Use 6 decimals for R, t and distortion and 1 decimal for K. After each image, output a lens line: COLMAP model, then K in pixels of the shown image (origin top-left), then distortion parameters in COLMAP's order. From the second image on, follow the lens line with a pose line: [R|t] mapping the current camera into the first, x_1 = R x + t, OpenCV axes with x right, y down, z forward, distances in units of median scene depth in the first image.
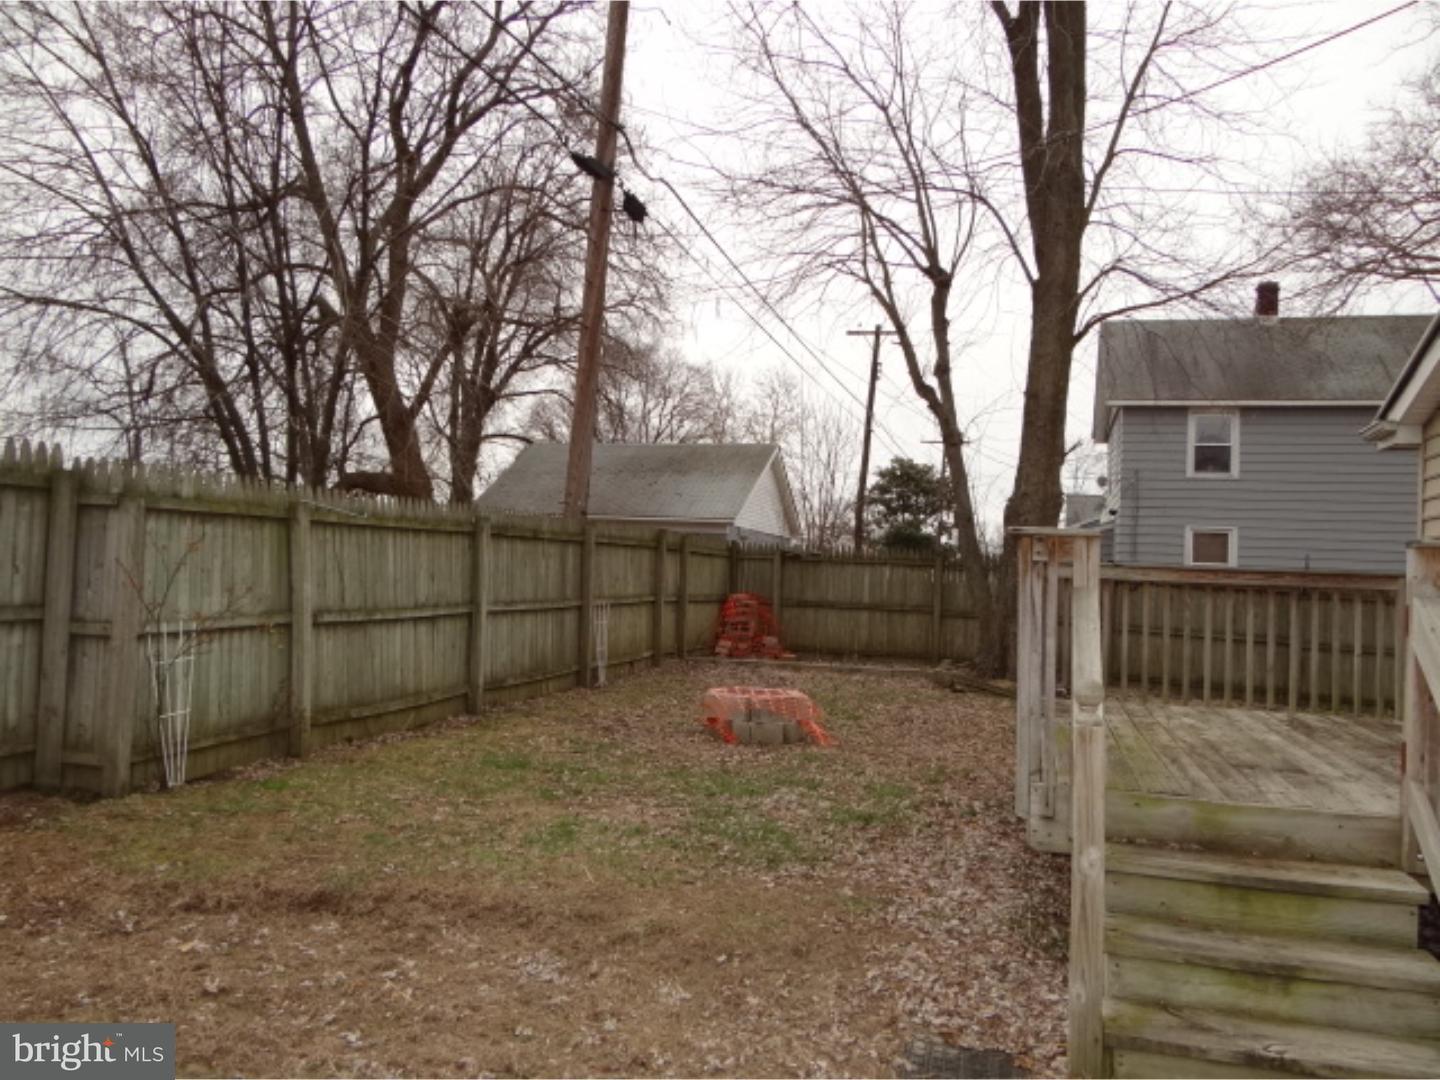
lens RADIAL K [[1120.0, 0, 729.3], [0, 1120.0, 543.8], [0, 0, 1]] dist [0.030846, -0.000910]
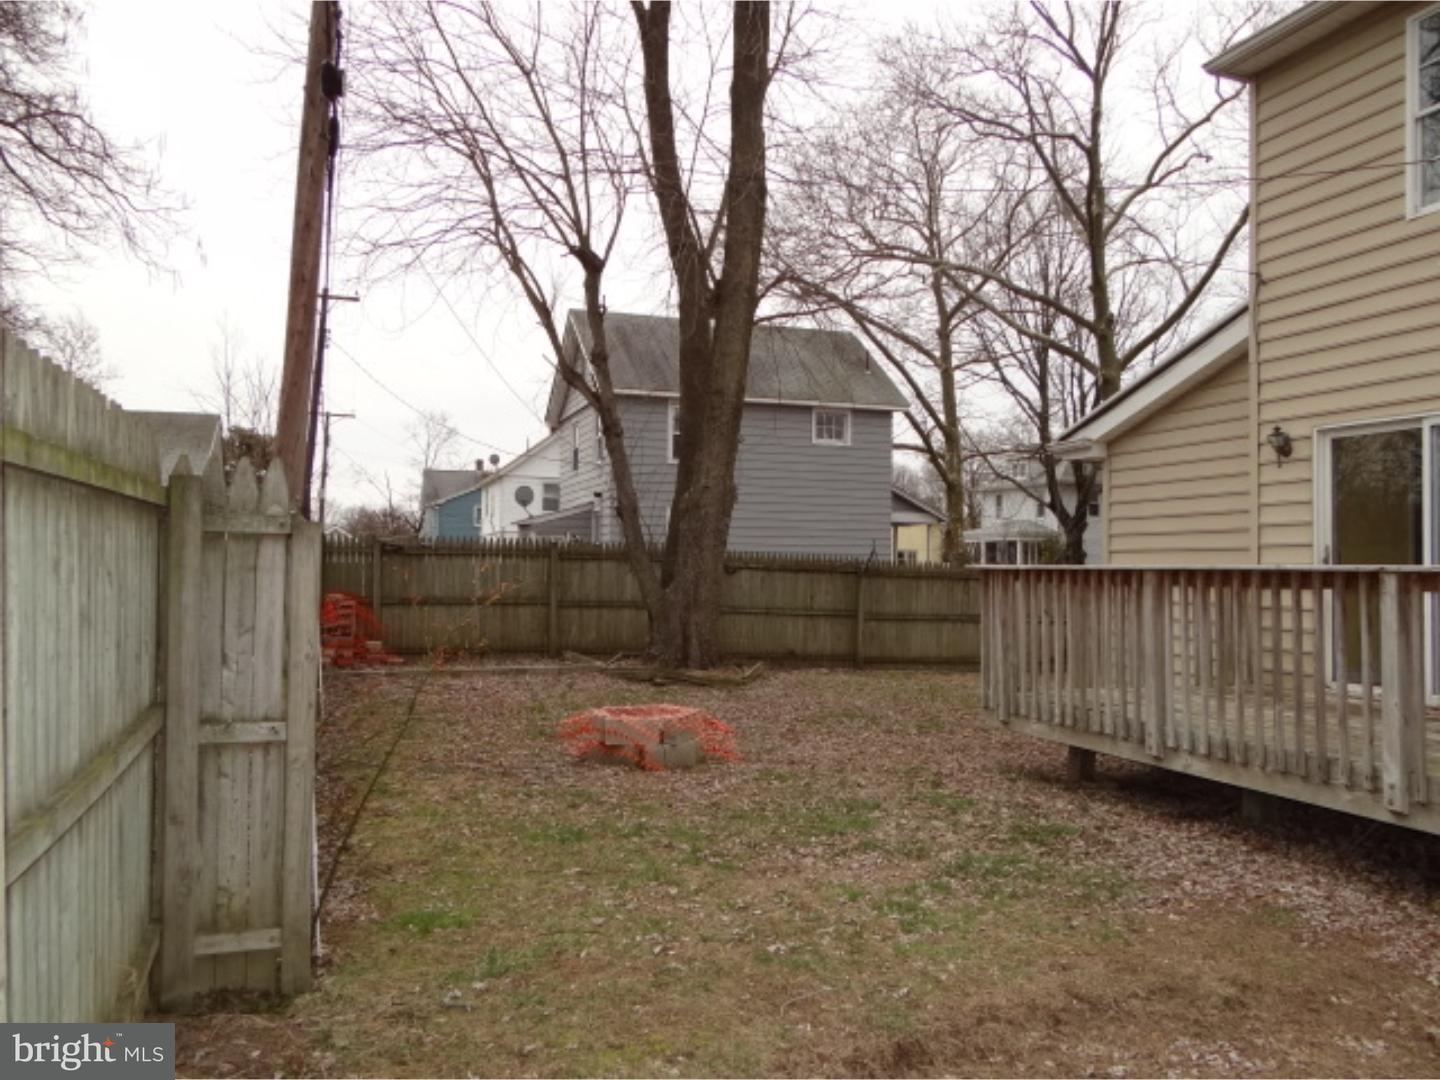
lens RADIAL K [[1120.0, 0, 729.3], [0, 1120.0, 543.8], [0, 0, 1]] dist [0.030846, -0.000910]
pose [[0.836952, -0.024111, 0.546745, -0.252225], [0.011683, 0.999589, 0.026196, -0.016349], [-0.547152, -0.015537, 0.836889, 0.120887]]
